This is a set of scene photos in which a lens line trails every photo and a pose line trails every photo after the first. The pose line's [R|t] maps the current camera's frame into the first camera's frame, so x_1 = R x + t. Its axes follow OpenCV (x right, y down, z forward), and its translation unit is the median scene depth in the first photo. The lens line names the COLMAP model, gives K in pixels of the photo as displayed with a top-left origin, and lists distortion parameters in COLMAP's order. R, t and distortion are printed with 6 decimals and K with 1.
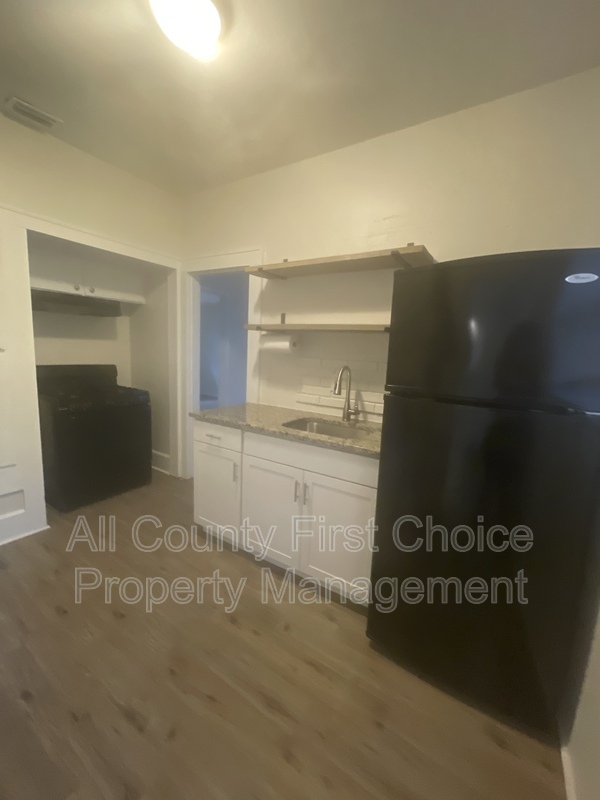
lens RADIAL K [[324.9, 0, 303.7], [0, 324.9, 401.4], [0, 0, 1]] dist [-0.003111, 0.000811]
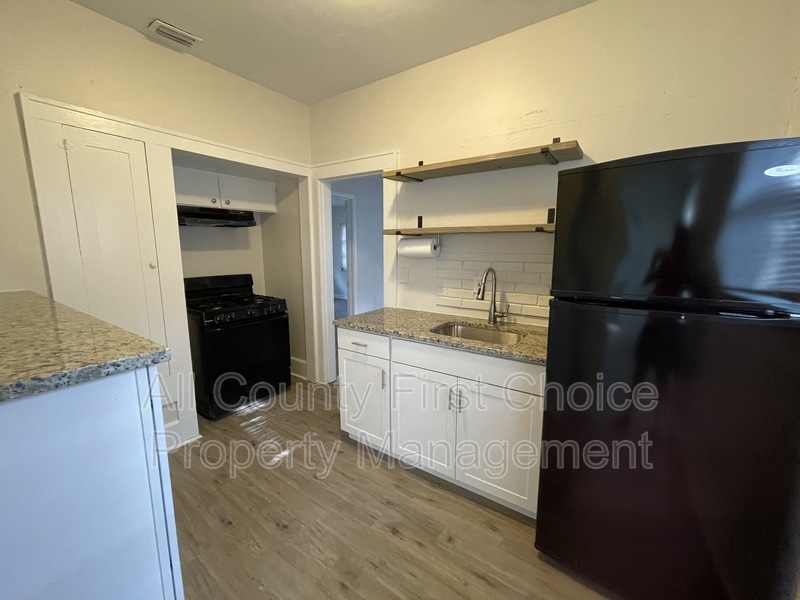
lens RADIAL K [[324.9, 0, 395.2], [0, 324.9, 297.7], [0, 0, 1]] dist [-0.003111, 0.000811]
pose [[0.997891, -0.038066, -0.052574, -0.107108], [0.038225, 0.999267, 0.002016, -0.031593], [0.052459, -0.004022, 0.998615, 0.010236]]
